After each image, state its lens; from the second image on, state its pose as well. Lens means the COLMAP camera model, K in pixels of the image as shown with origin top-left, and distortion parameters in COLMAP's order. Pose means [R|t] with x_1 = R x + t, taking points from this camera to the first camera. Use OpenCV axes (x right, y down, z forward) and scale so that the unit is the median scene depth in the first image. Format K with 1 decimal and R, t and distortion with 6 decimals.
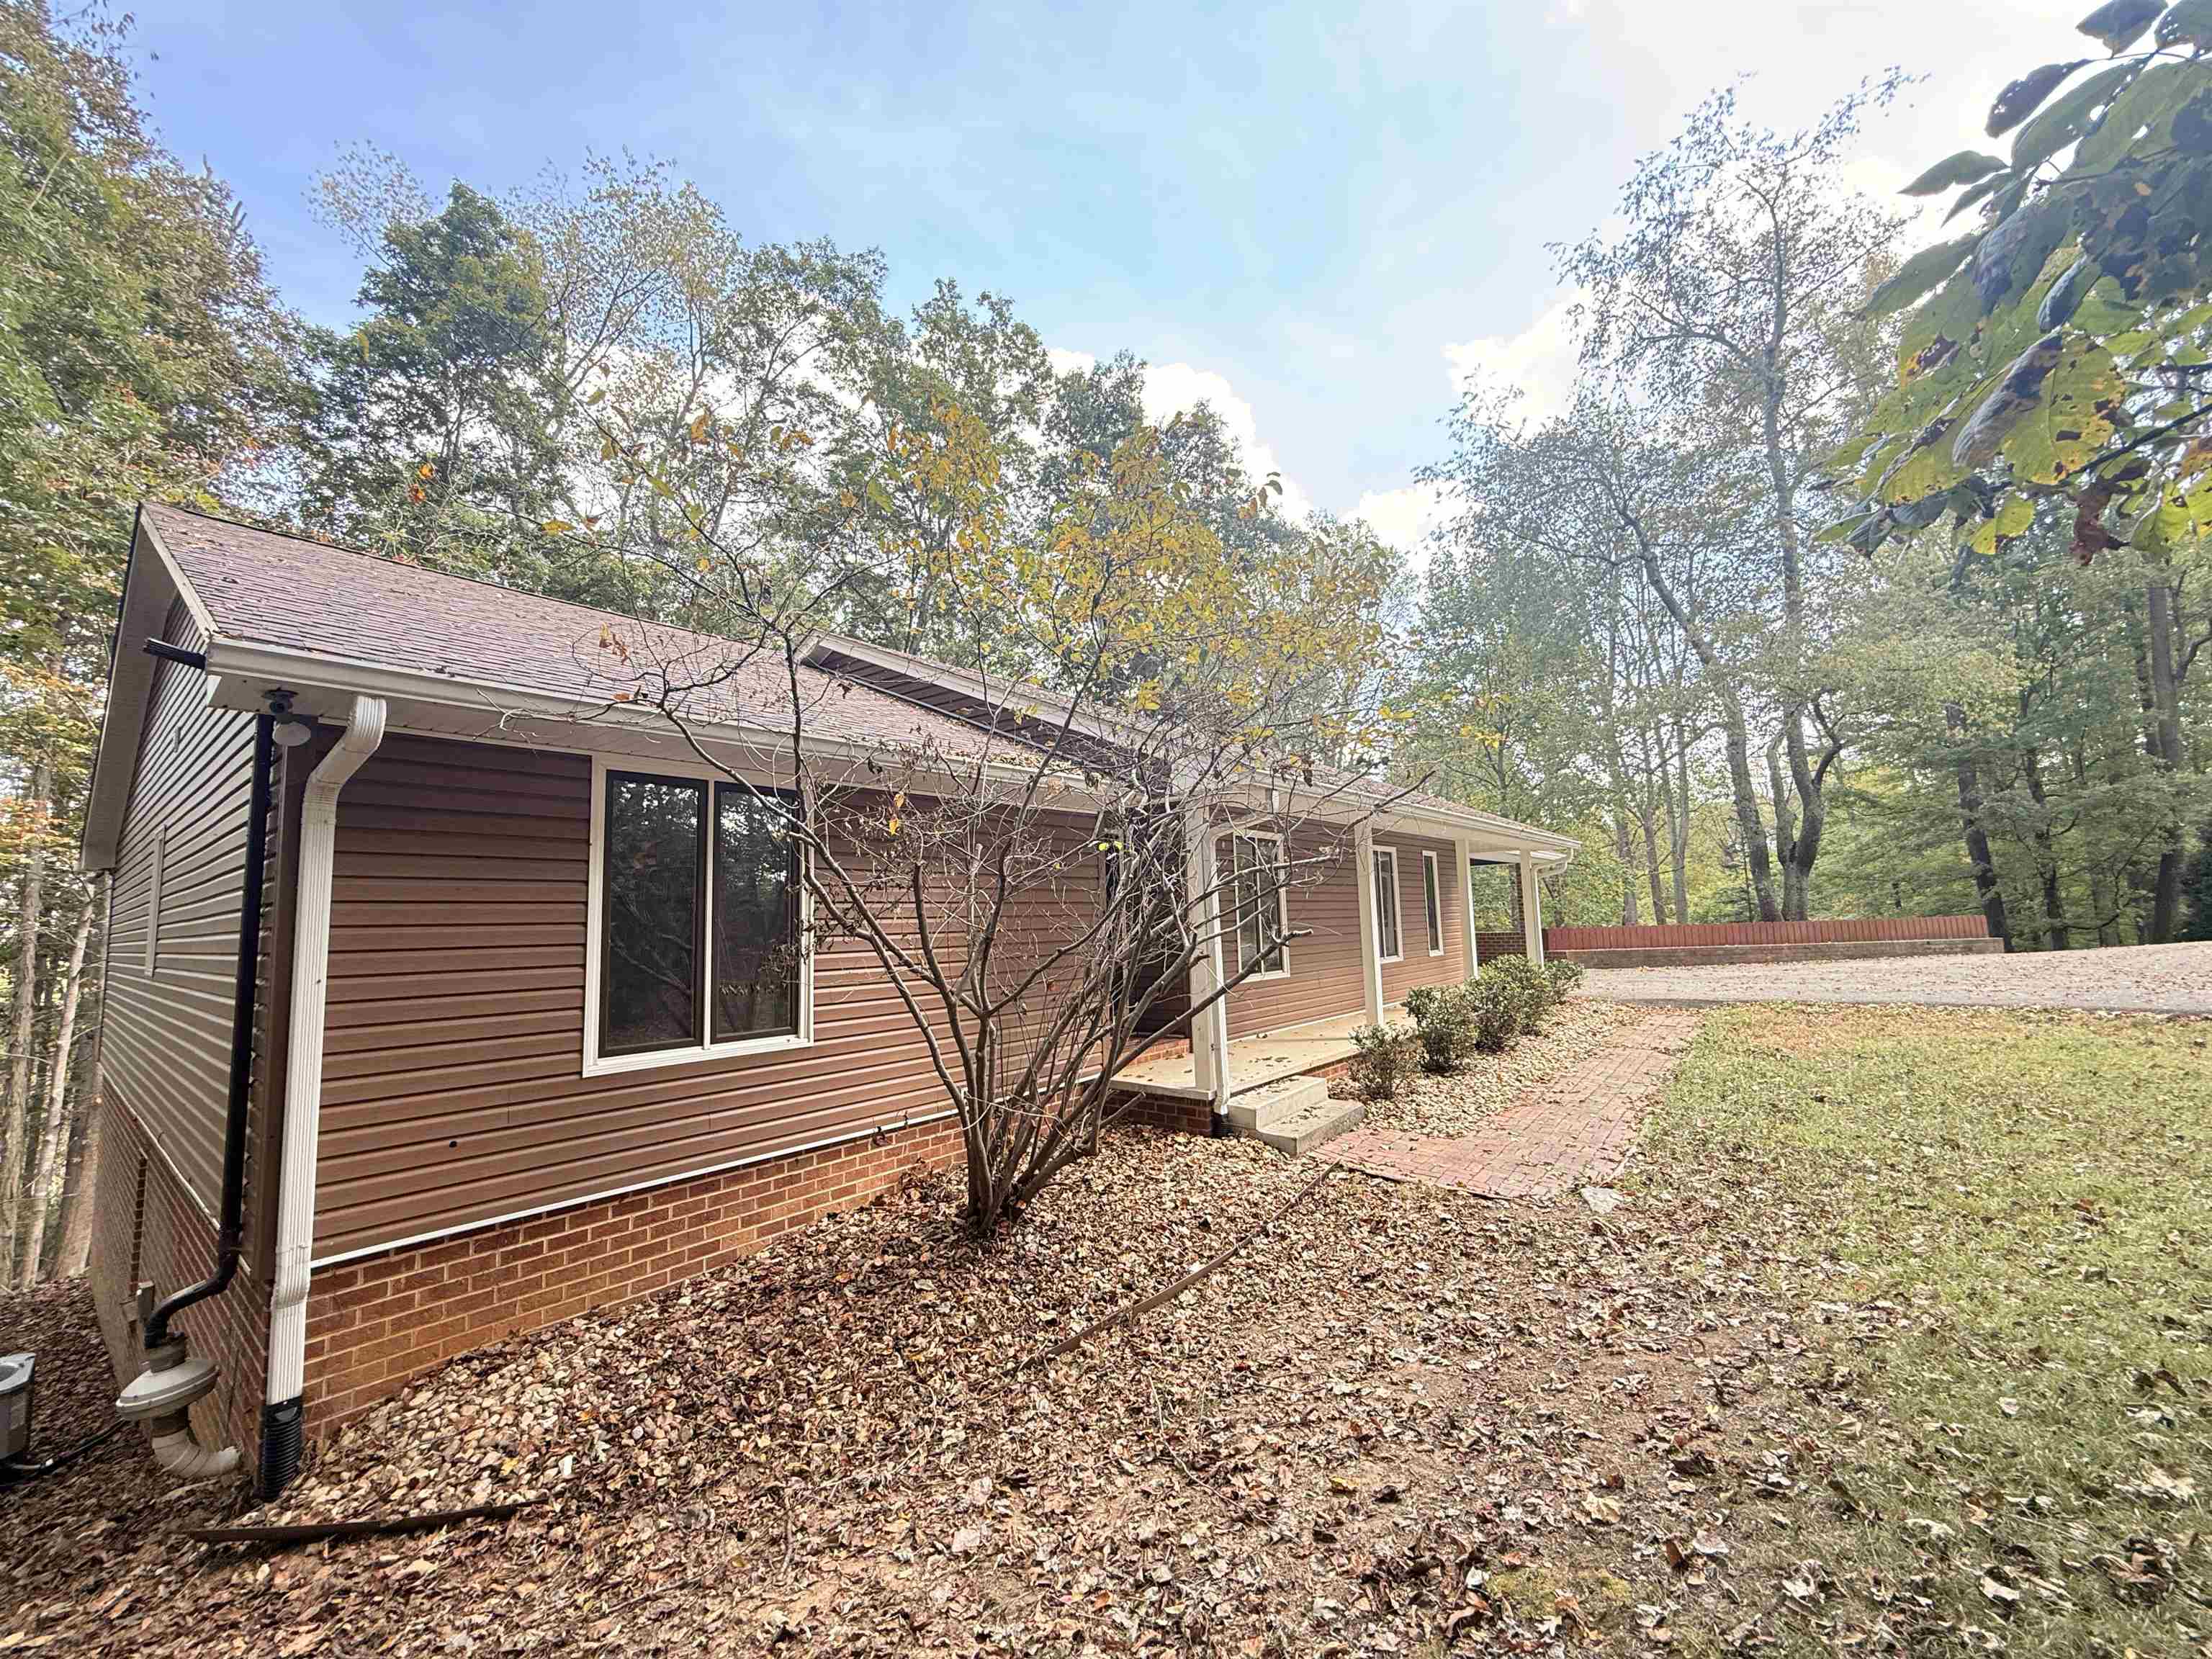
lens RADIAL K [[887.7, 0, 1101.7], [0, 887.7, 832.3], [0, 0, 1]] dist [0.000000, 0.000329]
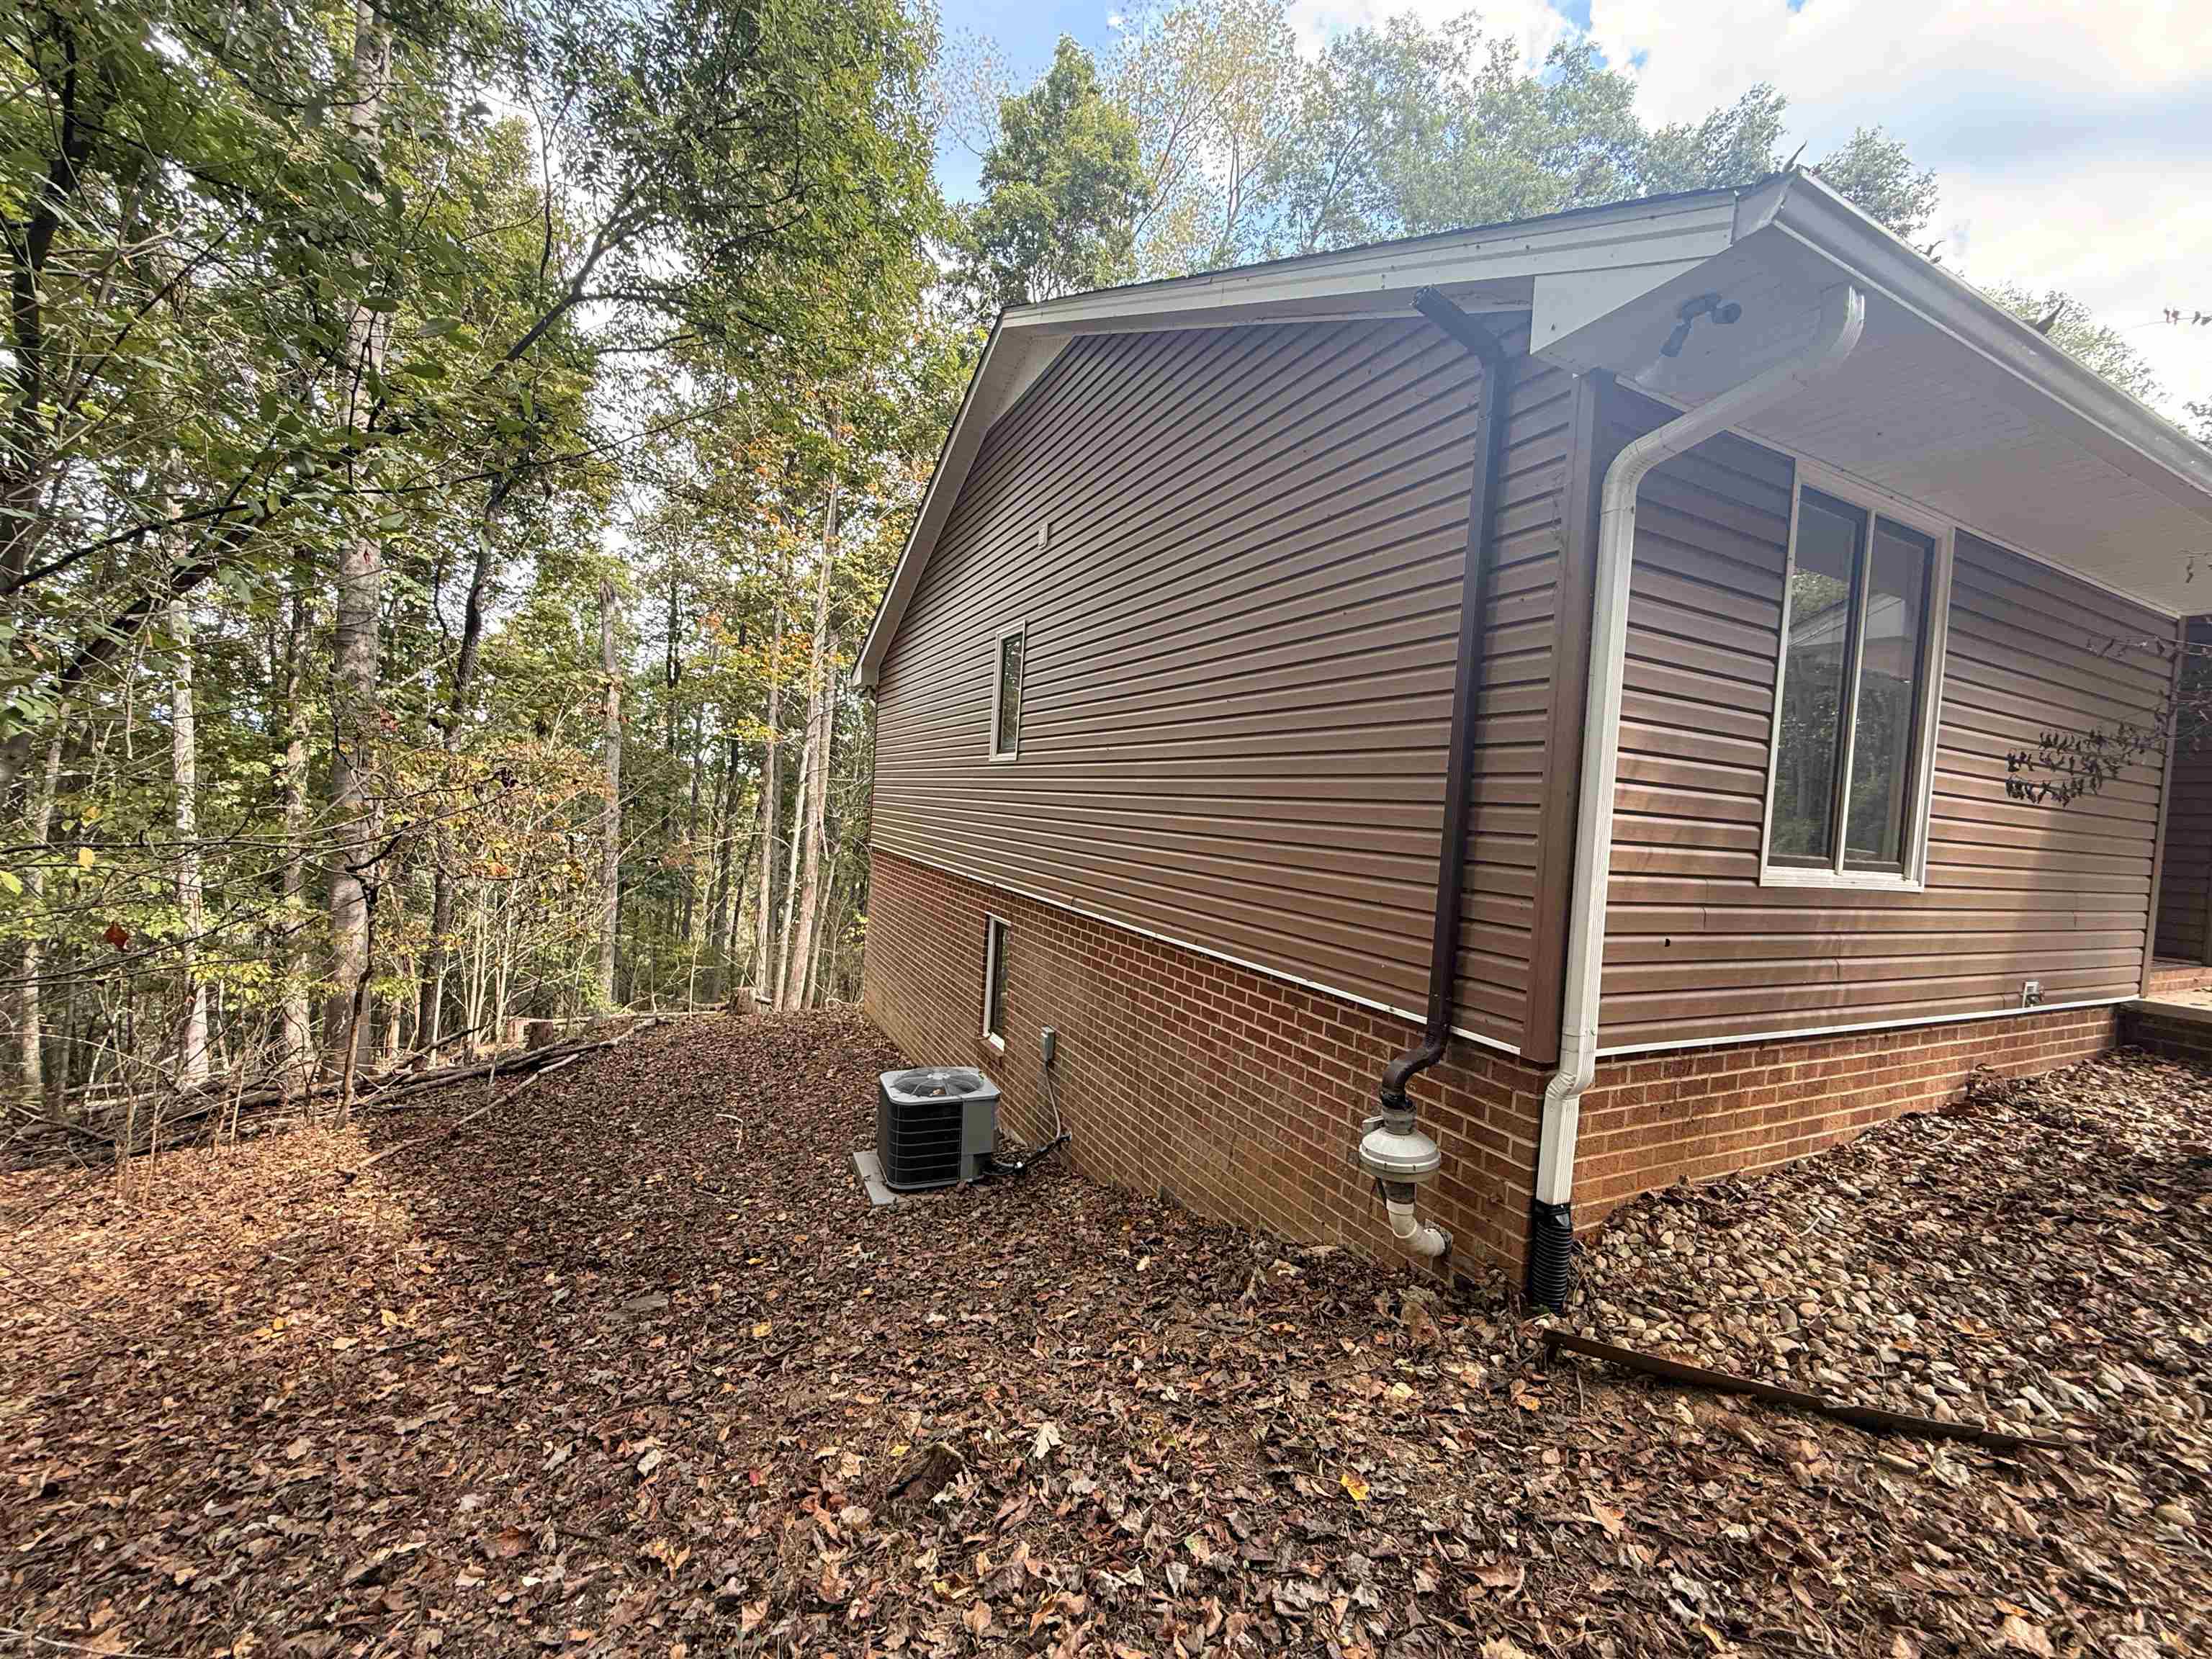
lens RADIAL K [[887.7, 0, 1101.7], [0, 887.7, 832.3], [0, 0, 1]] dist [0.000000, 0.000329]
pose [[0.904546, 0.098928, -0.414741, -0.795998], [-0.048793, 0.990338, 0.129810, 0.159391], [0.423576, -0.097183, 0.900633, 0.066127]]
